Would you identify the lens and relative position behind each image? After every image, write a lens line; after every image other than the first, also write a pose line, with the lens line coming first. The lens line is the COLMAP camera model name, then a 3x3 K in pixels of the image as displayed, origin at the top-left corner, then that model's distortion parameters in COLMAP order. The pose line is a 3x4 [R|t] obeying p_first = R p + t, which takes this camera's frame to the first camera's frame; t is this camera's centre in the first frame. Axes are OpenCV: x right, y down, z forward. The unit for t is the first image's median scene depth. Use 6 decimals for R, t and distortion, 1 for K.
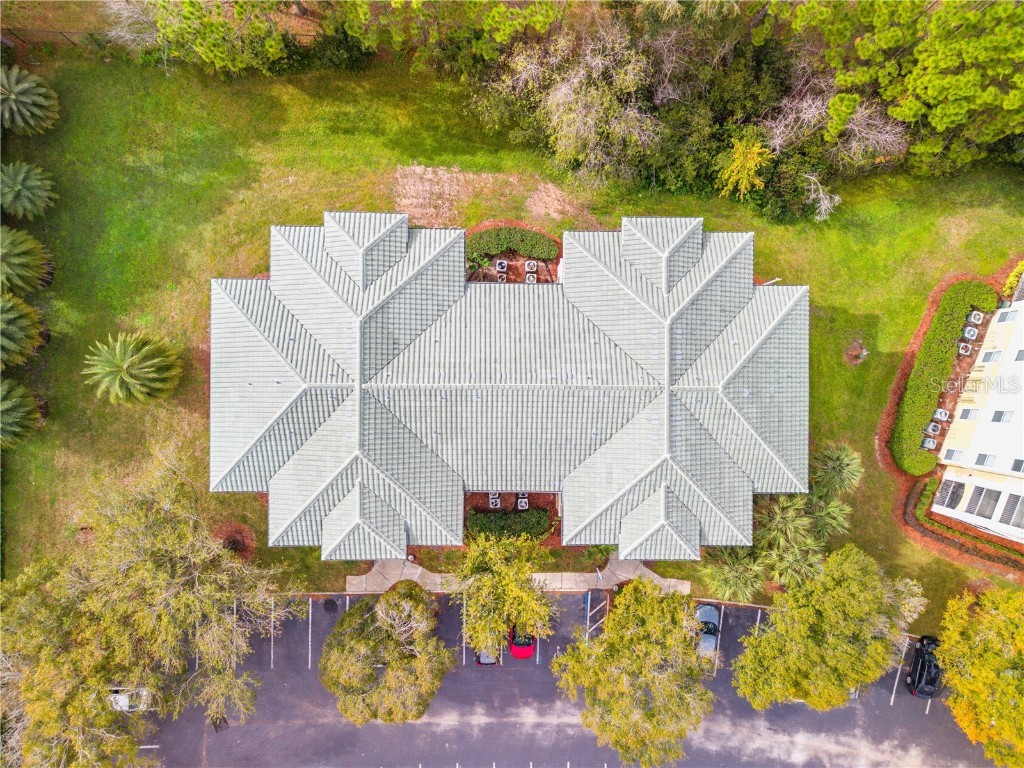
lens RADIAL K [[693.3, 0, 513.7], [0, 693.3, 382.2], [0, 0, 1]] dist [0.021376, -0.014835]
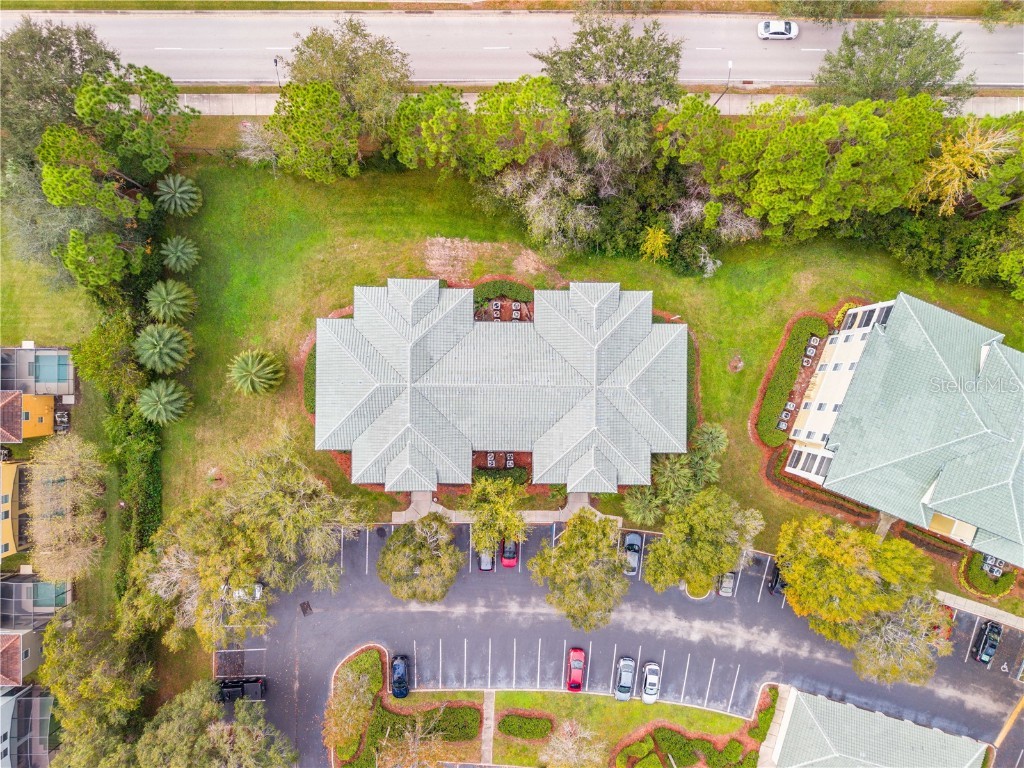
lens RADIAL K [[693.3, 0, 513.7], [0, 693.3, 382.2], [0, 0, 1]] dist [0.021376, -0.014835]
pose [[0.999983, 0.004629, 0.003523, 0.016176], [-0.004623, 0.999988, -0.001517, 0.000204], [-0.003530, 0.001500, 0.999993, -0.542645]]
